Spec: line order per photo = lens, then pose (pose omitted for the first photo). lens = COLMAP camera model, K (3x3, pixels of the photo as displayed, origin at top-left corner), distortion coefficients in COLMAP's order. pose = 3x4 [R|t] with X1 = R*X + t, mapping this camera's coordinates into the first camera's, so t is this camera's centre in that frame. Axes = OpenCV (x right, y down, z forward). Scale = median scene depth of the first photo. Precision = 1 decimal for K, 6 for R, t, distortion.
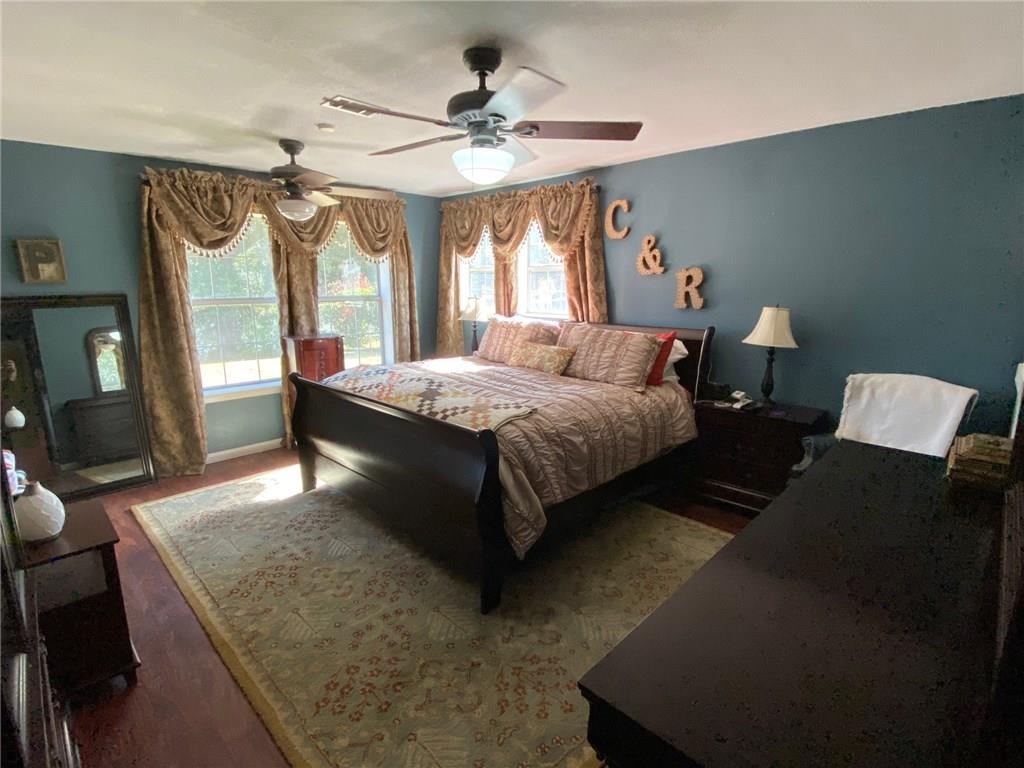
lens RADIAL K [[498.2, 0, 513.2], [0, 498.2, 386.7], [0, 0, 1]] dist [-0.033491, -0.002703]
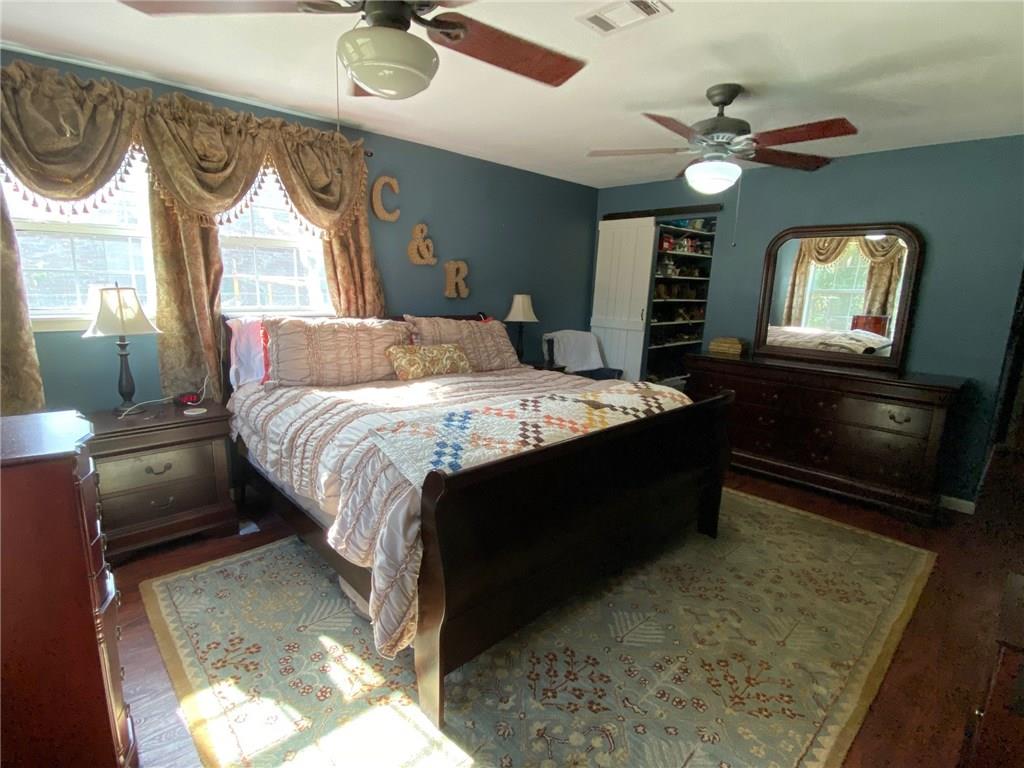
lens RADIAL K [[498.2, 0, 513.3], [0, 498.2, 386.0], [0, 0, 1]] dist [-0.033491, -0.002703]
pose [[0.050782, -0.192585, 0.979965, -1.012848], [0.171331, 0.968364, 0.181427, -0.194340], [-0.983904, 0.158686, 0.082172, 1.081659]]
